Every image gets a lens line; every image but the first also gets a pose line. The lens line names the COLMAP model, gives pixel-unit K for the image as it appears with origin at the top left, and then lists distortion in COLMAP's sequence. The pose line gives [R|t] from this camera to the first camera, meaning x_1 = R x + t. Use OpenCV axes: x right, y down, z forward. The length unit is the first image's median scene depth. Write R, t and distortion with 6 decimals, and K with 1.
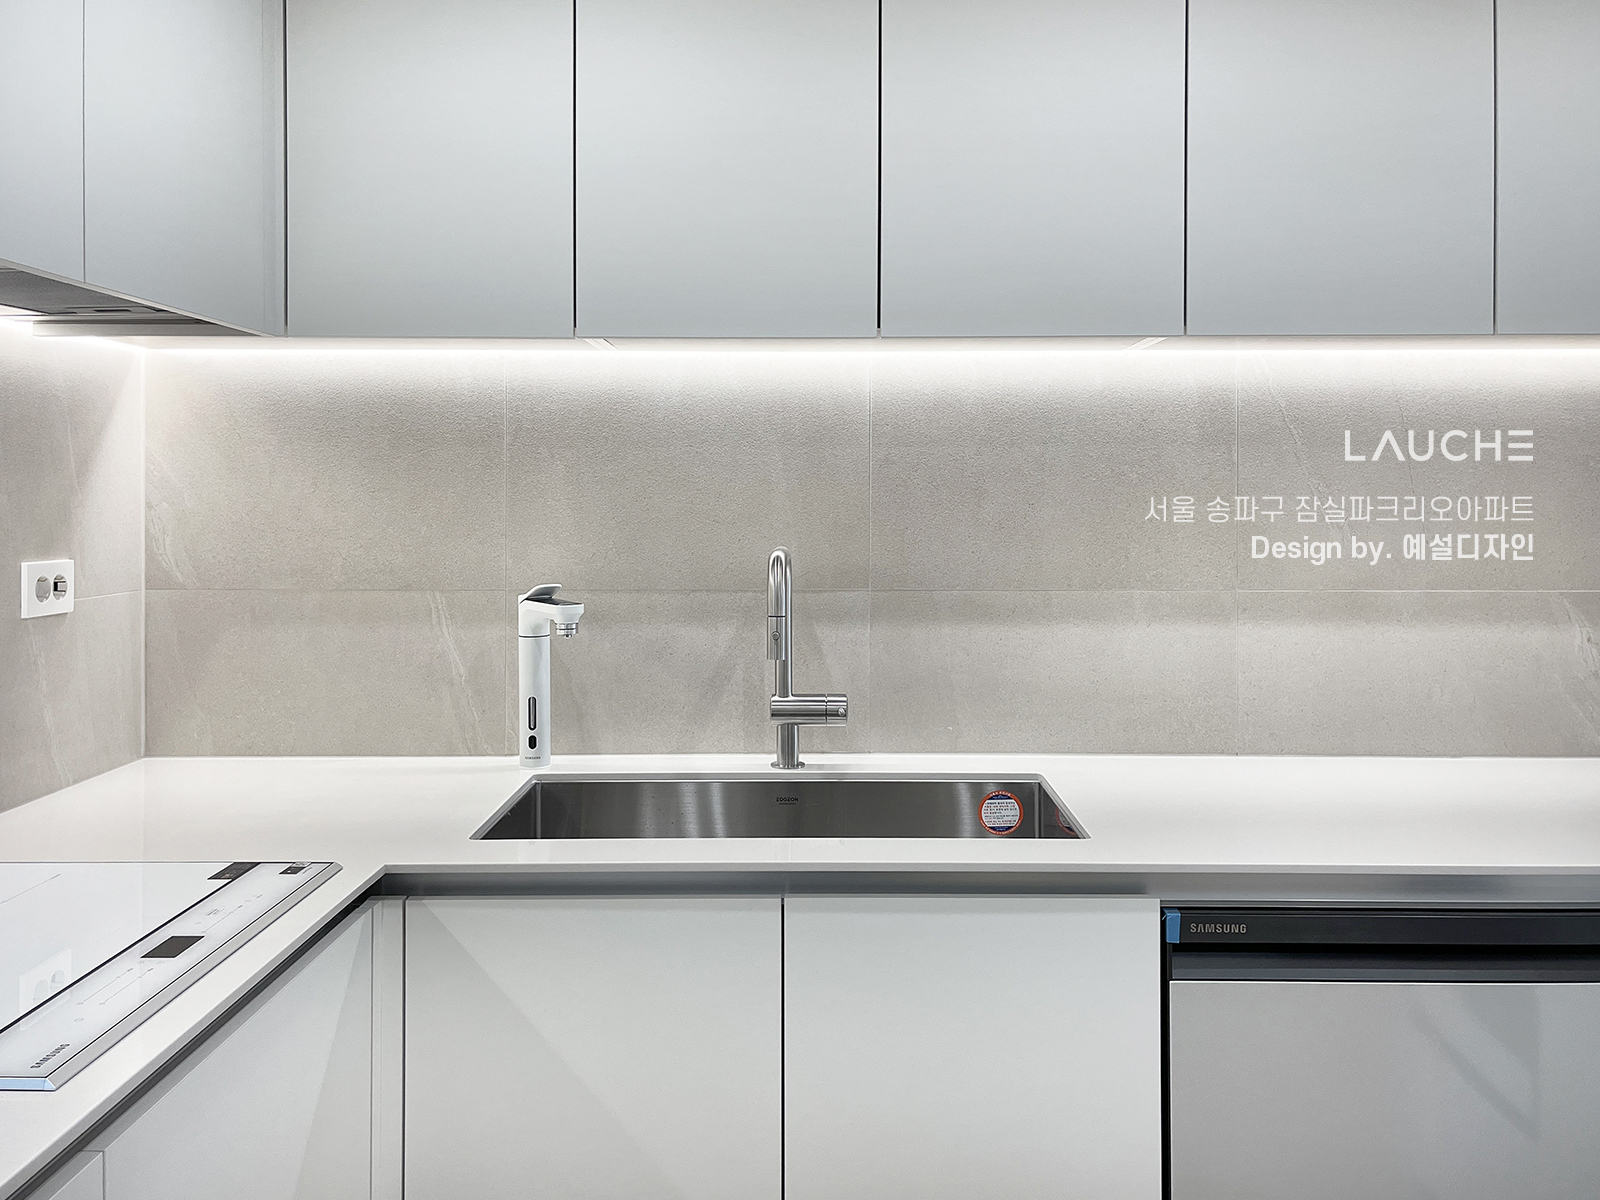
lens RADIAL K [[1142.0, 0, 716.2], [0, 1142.0, 579.7], [0, 0, 1]] dist [0.108428, -0.227912]
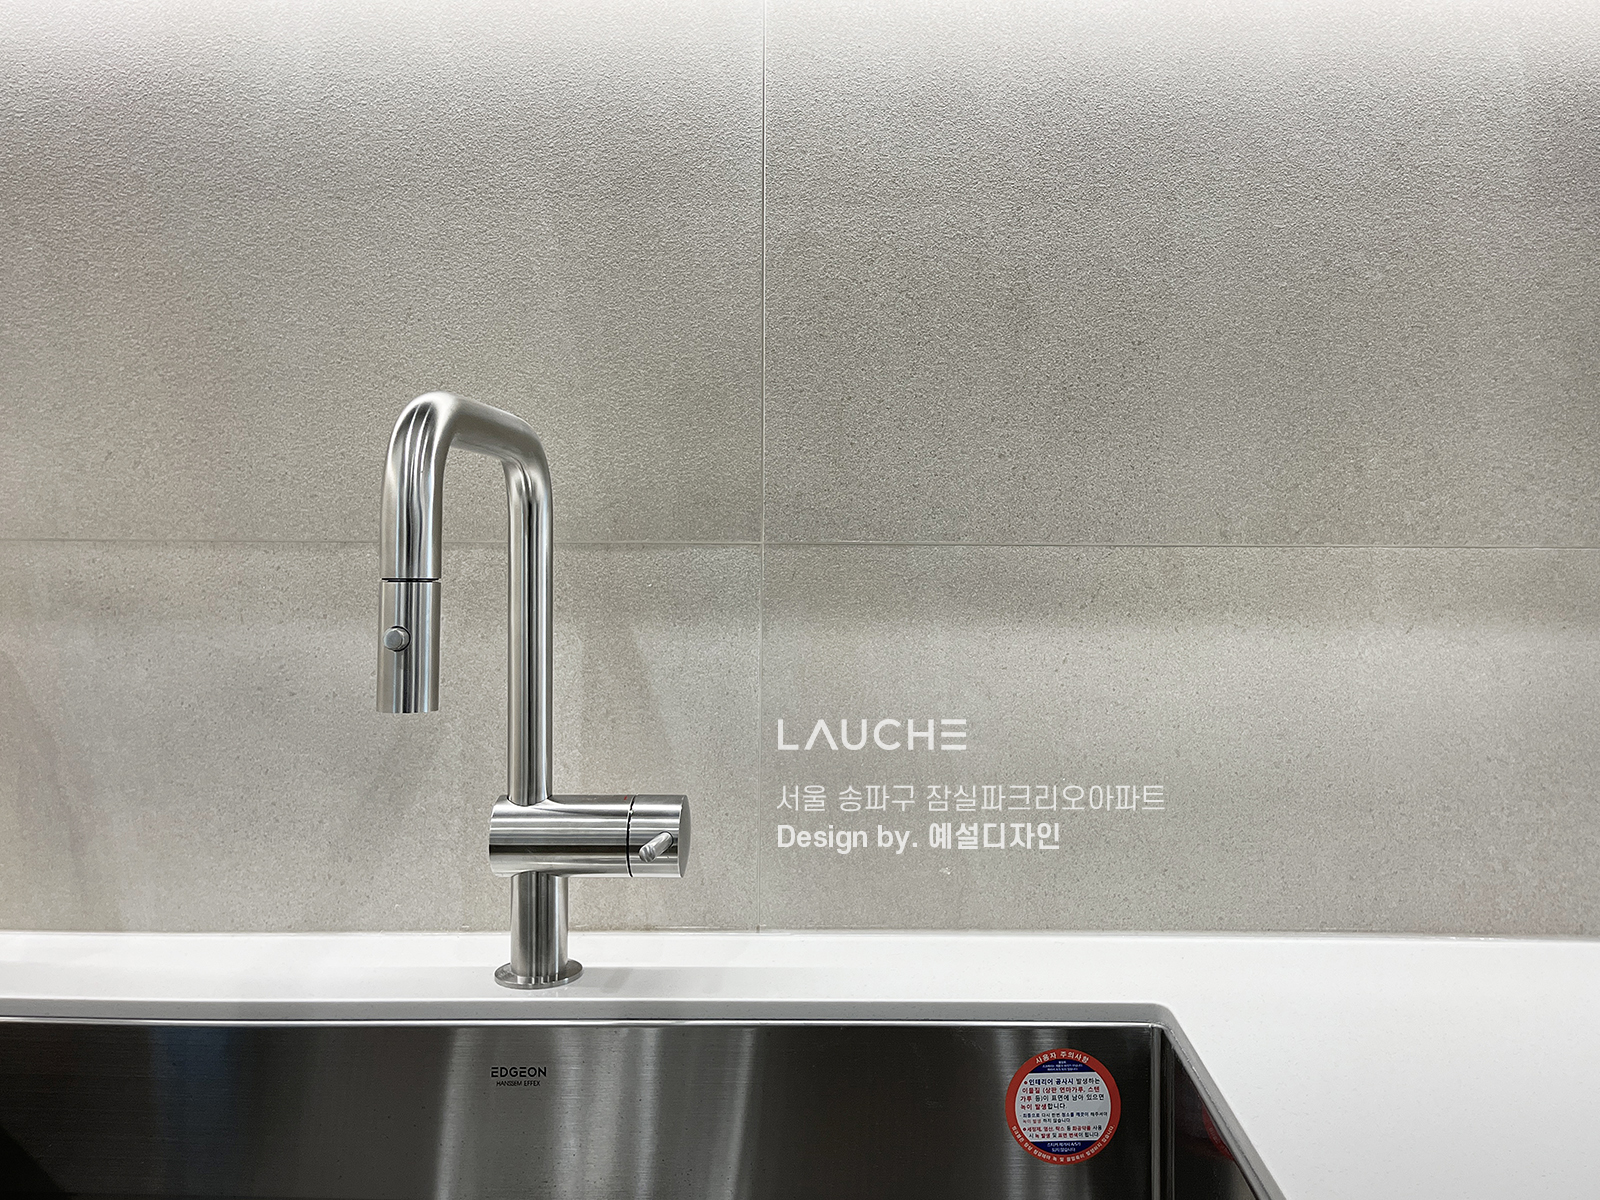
lens RADIAL K [[1288.6, 0, 800.0], [0, 1288.6, 600.0], [0, 0, 1]] dist [0.045513, -0.044442]
pose [[0.998831, 0.008390, 0.047616, 0.128125], [-0.007855, 0.999904, -0.011397, 0.035633], [-0.047707, 0.011010, 0.998801, 0.532260]]
